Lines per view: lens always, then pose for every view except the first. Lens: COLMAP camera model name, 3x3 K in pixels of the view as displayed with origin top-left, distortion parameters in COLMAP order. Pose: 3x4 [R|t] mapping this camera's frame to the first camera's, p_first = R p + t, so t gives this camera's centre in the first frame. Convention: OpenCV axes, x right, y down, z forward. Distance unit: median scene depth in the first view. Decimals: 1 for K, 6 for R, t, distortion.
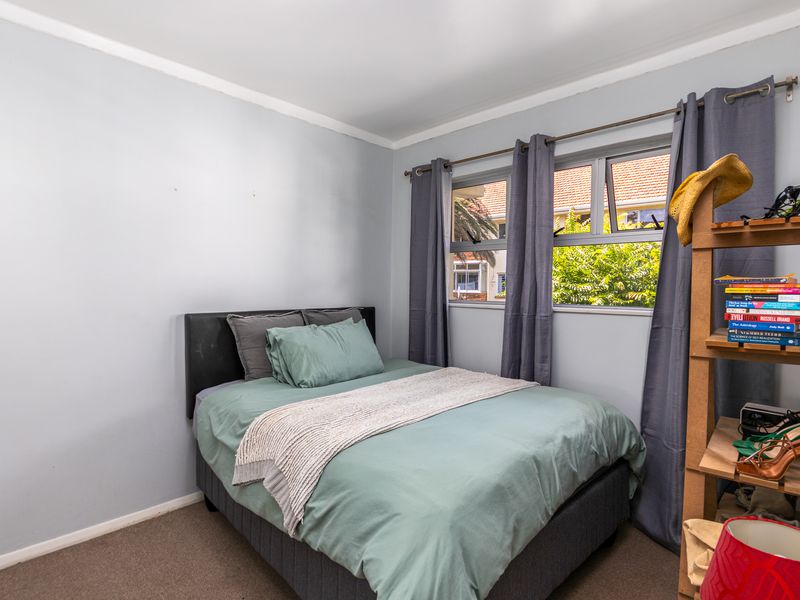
lens RADIAL K [[427.0, 0, 414.8], [0, 427.0, 282.6], [0, 0, 1]] dist [0.002349, 0.000518]
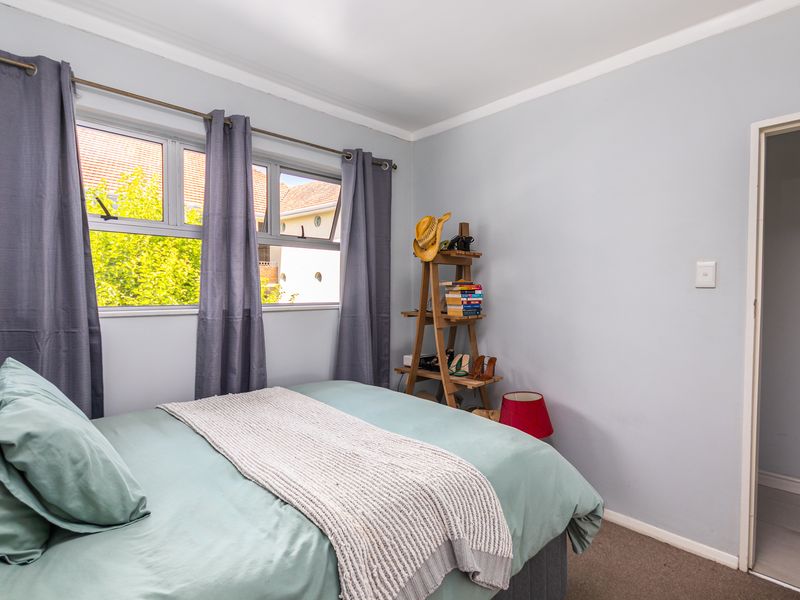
lens RADIAL K [[427.0, 0, 414.8], [0, 427.0, 282.6], [0, 0, 1]] dist [0.002349, 0.000518]
pose [[0.031725, -0.006379, 0.999476, -0.693662], [-0.019070, 0.999794, 0.006986, -0.010248], [-0.999315, -0.019282, 0.031597, 0.690449]]
